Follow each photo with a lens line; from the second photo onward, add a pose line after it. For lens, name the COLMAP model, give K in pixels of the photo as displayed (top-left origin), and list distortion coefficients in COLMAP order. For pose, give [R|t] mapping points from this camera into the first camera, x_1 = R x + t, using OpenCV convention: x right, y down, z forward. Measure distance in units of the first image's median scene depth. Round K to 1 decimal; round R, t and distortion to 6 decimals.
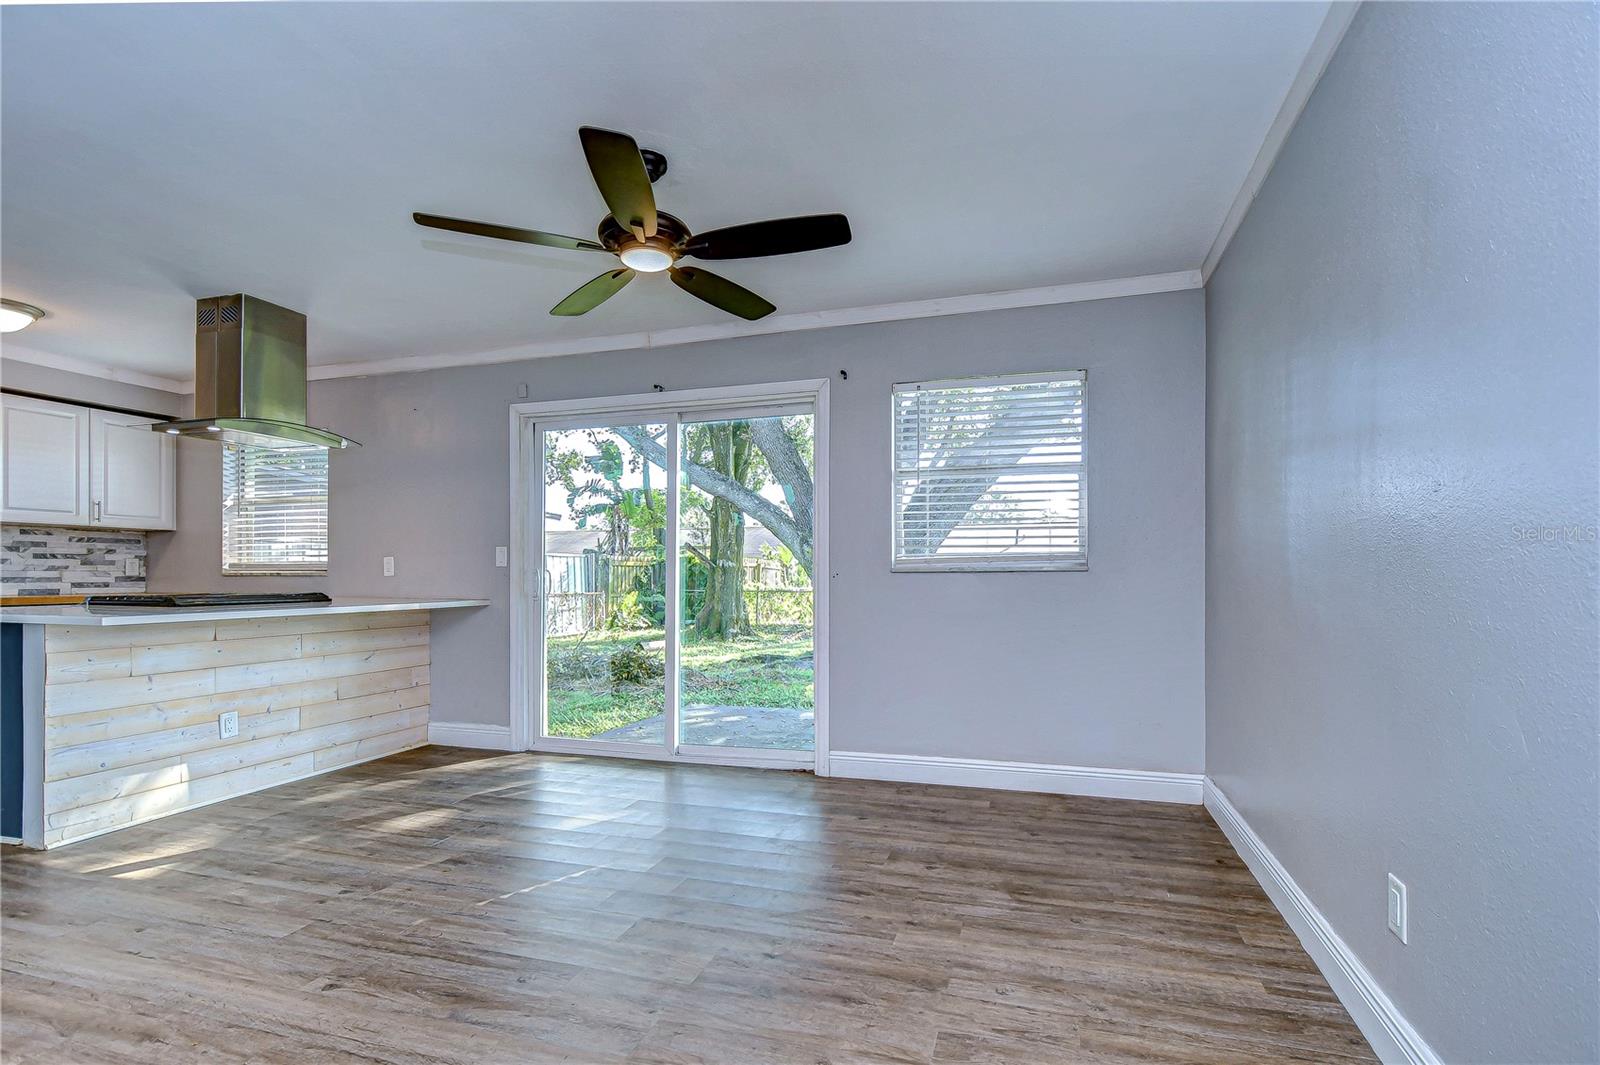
lens RADIAL K [[710.0, 0, 803.2], [0, 710.0, 569.5], [0, 0, 1]] dist [0.002921, -0.005048]
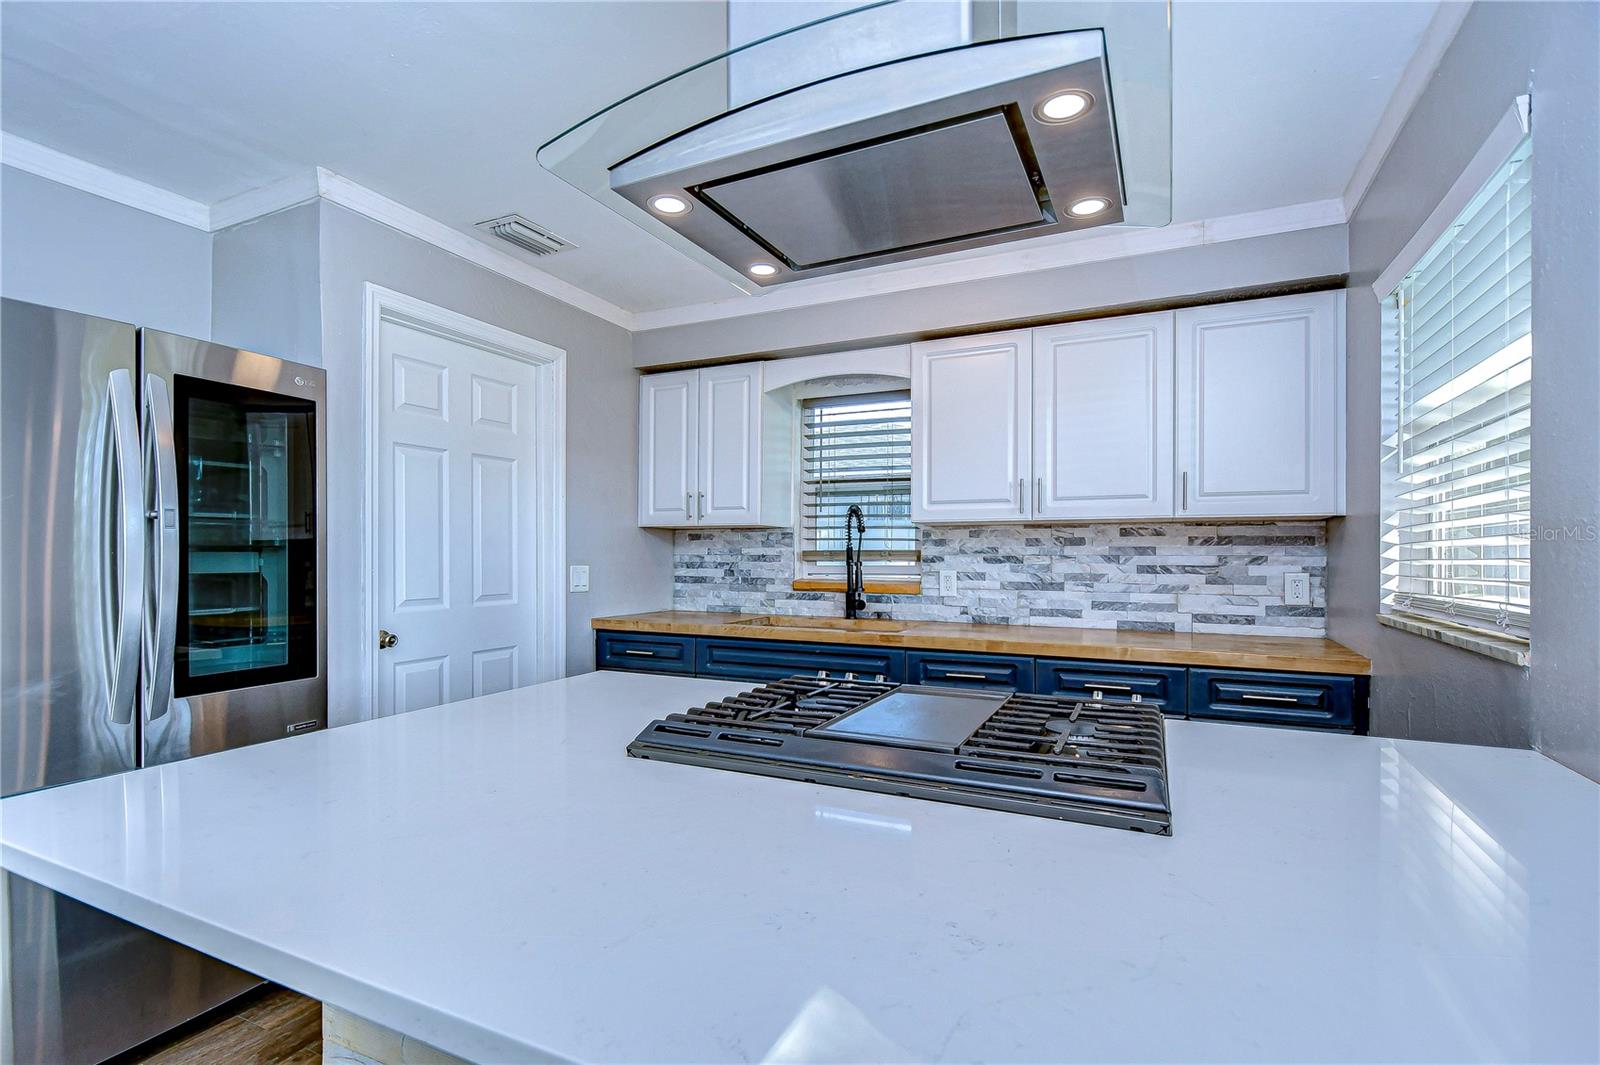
lens RADIAL K [[710.0, 0, 773.6], [0, 710.0, 564.8], [0, 0, 1]] dist [0.002921, -0.005048]
pose [[-0.186709, 0.010841, -0.982355, -0.371217], [0.001820, 0.999941, 0.010689, -0.029555], [0.982414, 0.000207, -0.186718, 0.757938]]
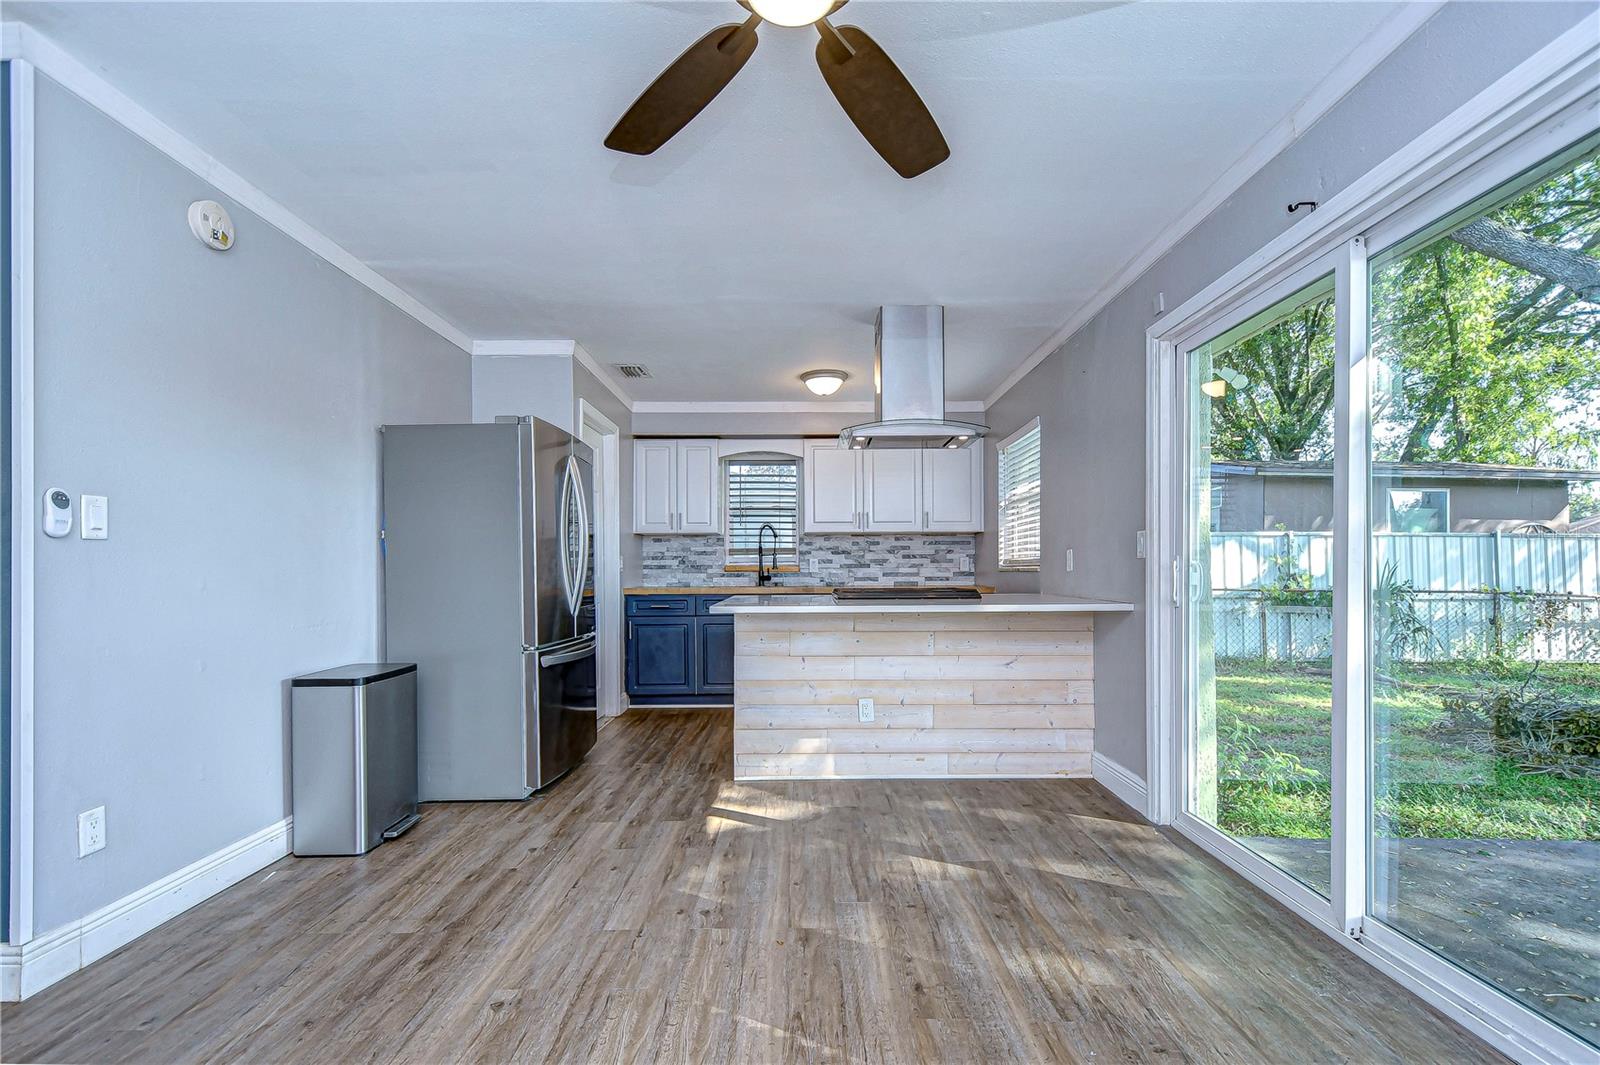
lens RADIAL K [[710.0, 0, 824.7], [0, 710.0, 577.1], [0, 0, 1]] dist [0.002921, -0.005048]
pose [[0.318037, 0.008022, -0.948044, 0.140288], [0.013362, 0.999827, 0.012943, 0.000109], [0.947984, -0.016784, 0.317875, 0.409679]]
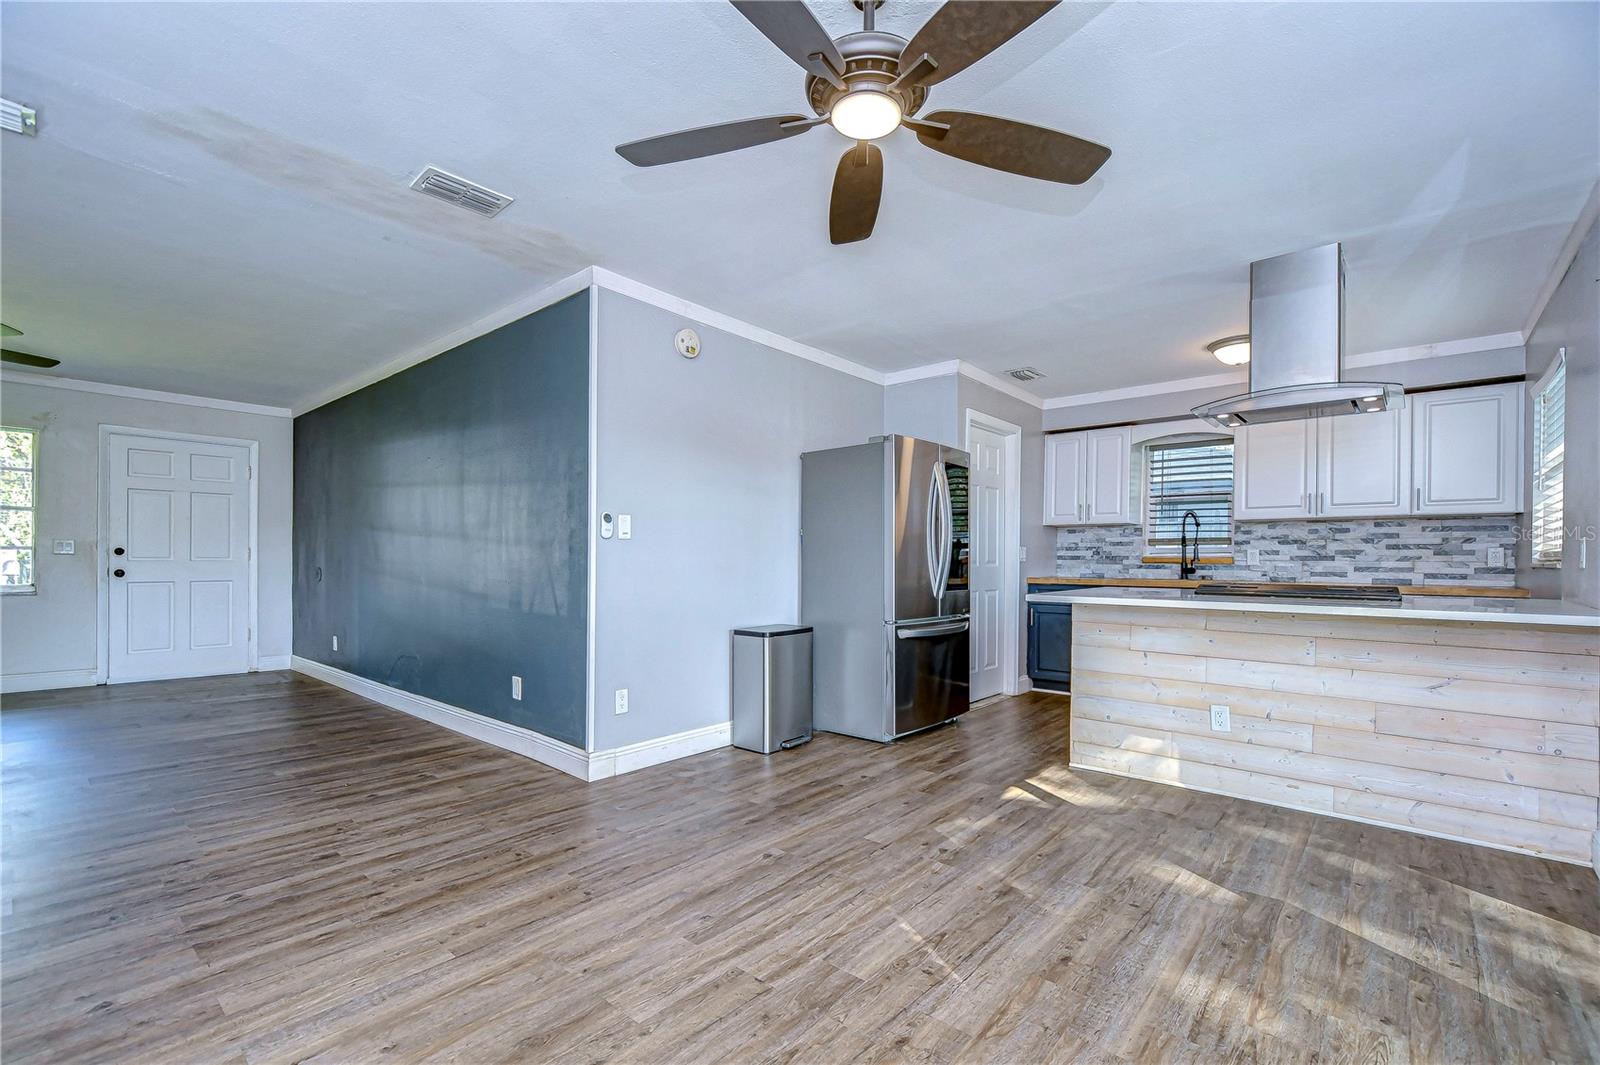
lens RADIAL K [[710.0, 0, 809.3], [0, 710.0, 572.2], [0, 0, 1]] dist [0.002921, -0.005048]
pose [[-0.389633, 0.013674, -0.920869, 0.215675], [0.001447, 0.999898, 0.014235, 0.002047], [0.920969, 0.004214, -0.389612, 0.590319]]
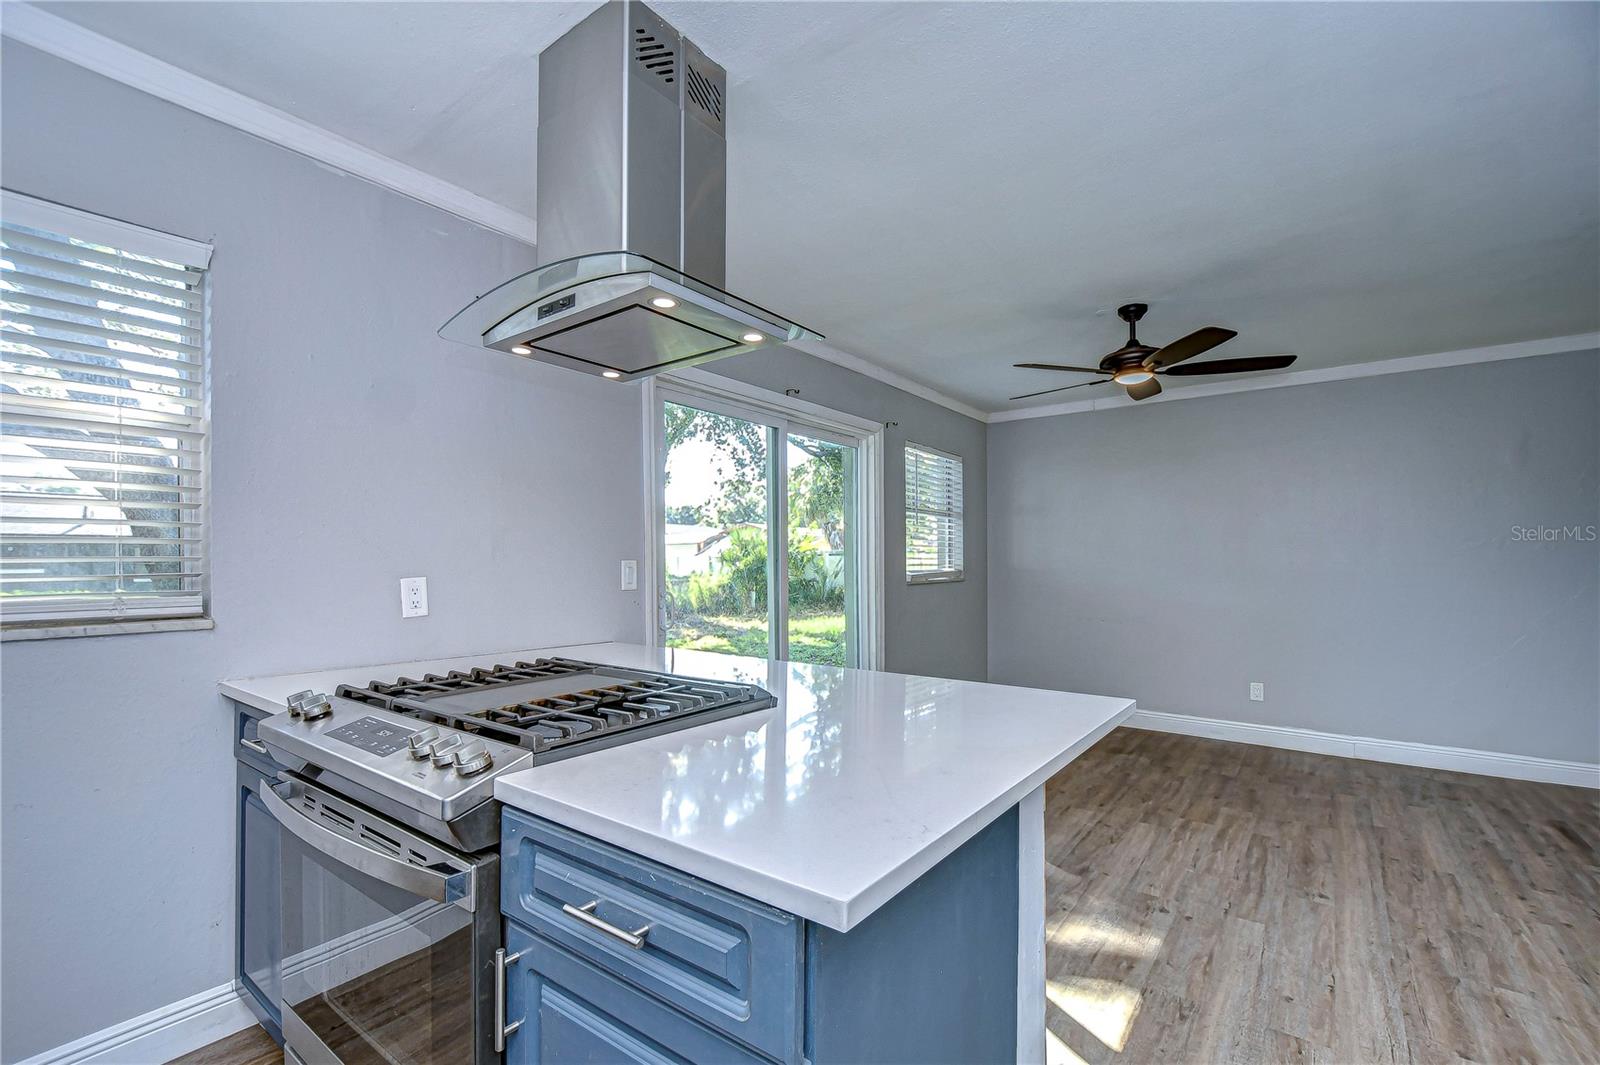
lens RADIAL K [[710.0, 0, 780.5], [0, 710.0, 559.5], [0, 0, 1]] dist [0.002921, -0.005048]
pose [[0.362889, 0.002594, 0.931829, -0.880813], [-0.012830, 0.999915, 0.002213, -0.032311], [-0.931744, -0.012759, 0.362891, 0.551481]]
